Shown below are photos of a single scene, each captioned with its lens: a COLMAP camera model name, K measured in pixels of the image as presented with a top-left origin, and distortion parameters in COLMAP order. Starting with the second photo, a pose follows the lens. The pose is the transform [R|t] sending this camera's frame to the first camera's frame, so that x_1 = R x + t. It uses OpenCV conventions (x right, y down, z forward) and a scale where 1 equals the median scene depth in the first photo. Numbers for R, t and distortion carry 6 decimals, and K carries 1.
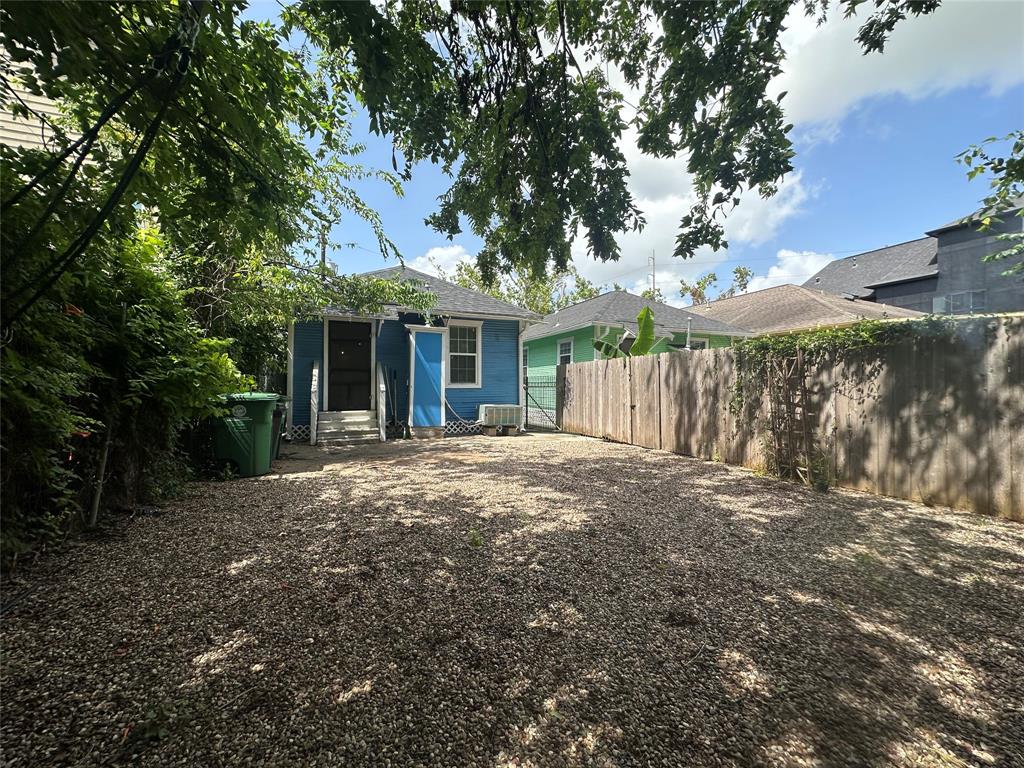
lens RADIAL K [[410.2, 0, 512.4], [0, 410.2, 383.9], [0, 0, 1]] dist [-0.003533, -0.001578]
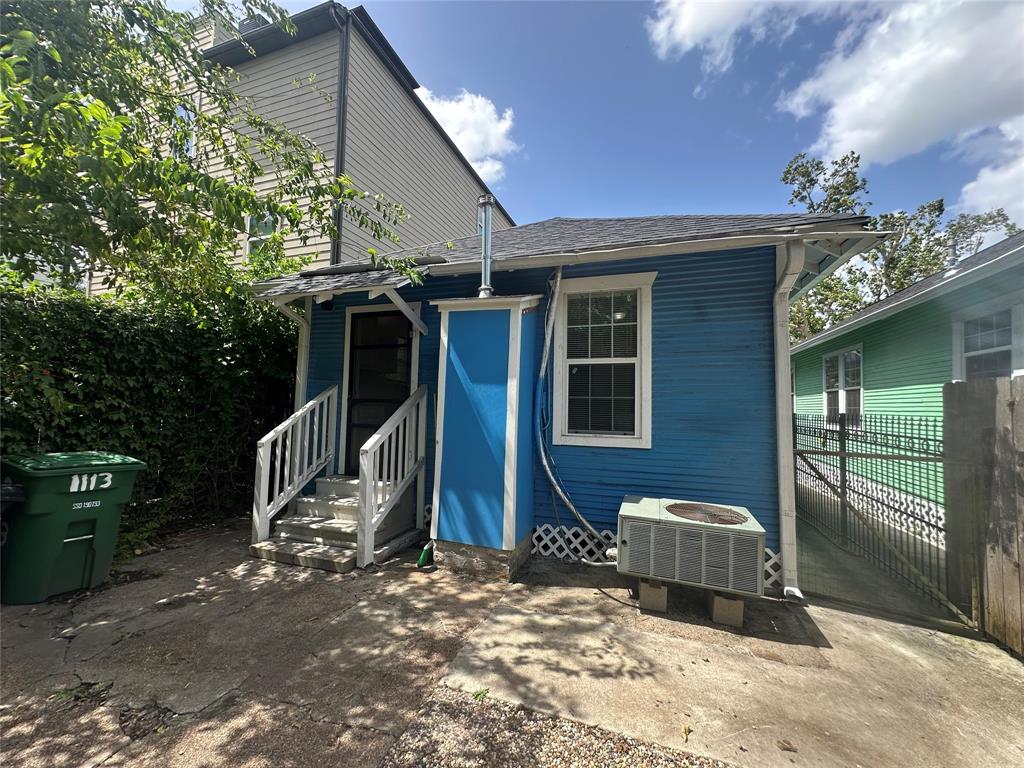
lens RADIAL K [[410.2, 0, 513.7], [0, 410.2, 384.2], [0, 0, 1]] dist [-0.003533, -0.001578]
pose [[0.743088, -0.023775, -0.668771, 0.089178], [-0.008457, 0.998955, -0.044910, -0.033177], [0.669140, 0.039028, 0.742111, 0.698505]]
